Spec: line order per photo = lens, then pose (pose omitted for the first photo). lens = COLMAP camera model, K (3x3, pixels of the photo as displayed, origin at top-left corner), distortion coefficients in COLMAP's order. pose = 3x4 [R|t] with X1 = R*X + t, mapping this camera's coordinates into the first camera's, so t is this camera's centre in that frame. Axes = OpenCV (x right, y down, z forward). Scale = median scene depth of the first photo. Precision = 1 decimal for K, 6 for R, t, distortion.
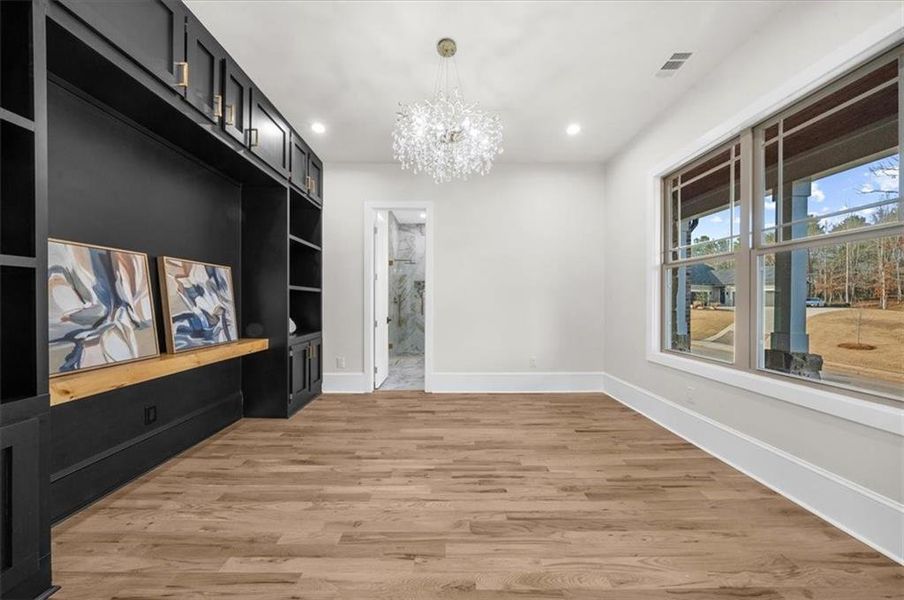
lens RADIAL K [[313.7, 0, 446.0], [0, 313.7, 303.9], [0, 0, 1]] dist [-0.007506, 0.000077]
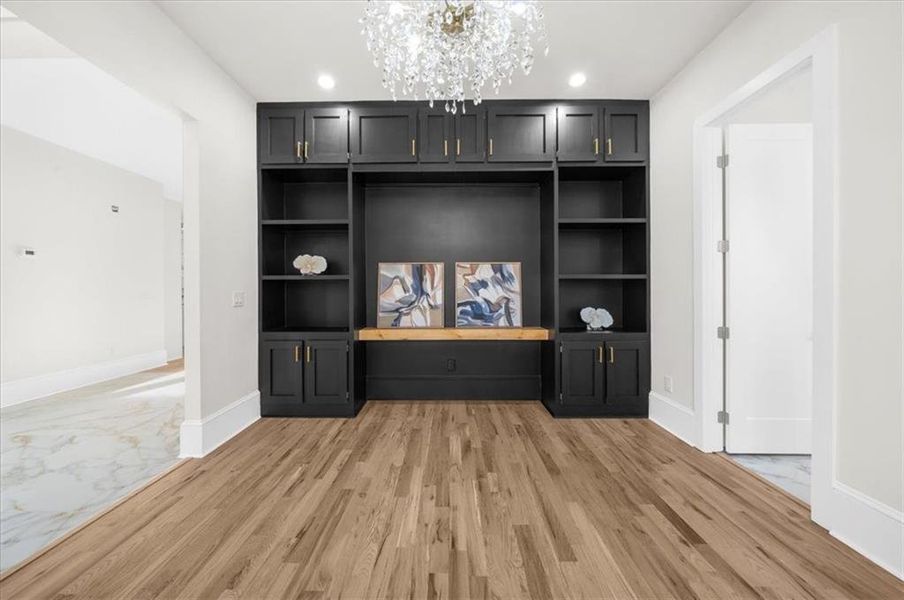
lens RADIAL K [[313.7, 0, 446.7], [0, 313.7, 291.7], [0, 0, 1]] dist [-0.007506, 0.000077]
pose [[-0.013884, -0.000600, -0.999903, 0.613640], [-0.003776, 0.999993, -0.000547, -0.011262], [0.999896, 0.003768, -0.013886, 0.984764]]
